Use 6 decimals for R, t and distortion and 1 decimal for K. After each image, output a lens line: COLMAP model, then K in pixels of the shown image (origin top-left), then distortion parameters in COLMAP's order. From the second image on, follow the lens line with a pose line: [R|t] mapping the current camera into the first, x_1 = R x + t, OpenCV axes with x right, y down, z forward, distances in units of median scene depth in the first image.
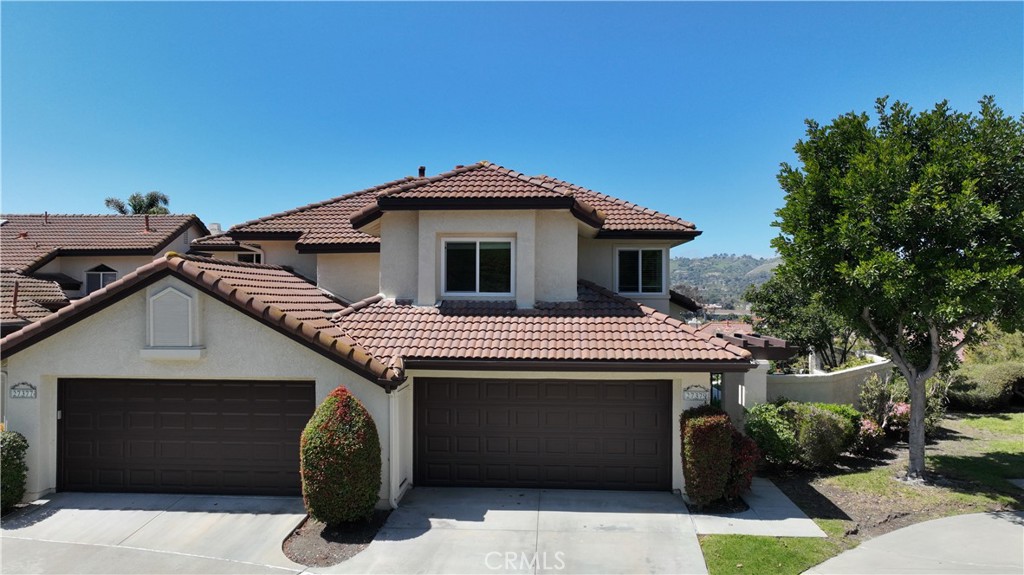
lens RADIAL K [[717.1, 0, 512.5], [0, 717.1, 286.3], [0, 0, 1]] dist [-0.001062, 0.020197]
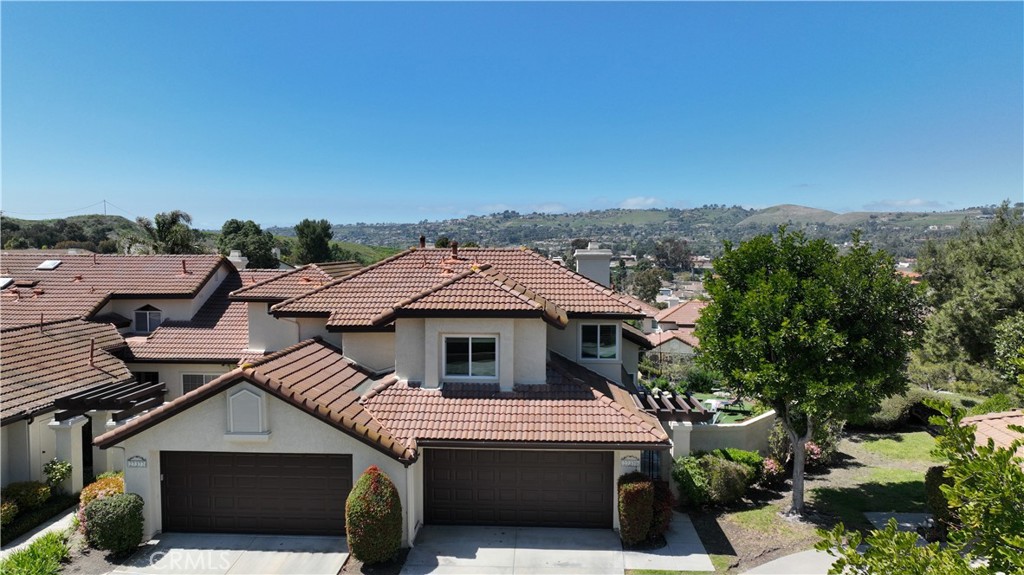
lens RADIAL K [[717.1, 0, 511.4], [0, 717.1, 286.1], [0, 0, 1]] dist [-0.001062, 0.020197]
pose [[0.999927, -0.001387, 0.011975, 0.012610], [0.000555, 0.997605, 0.069162, -0.273987], [-0.012042, -0.069150, 0.997534, -0.333399]]
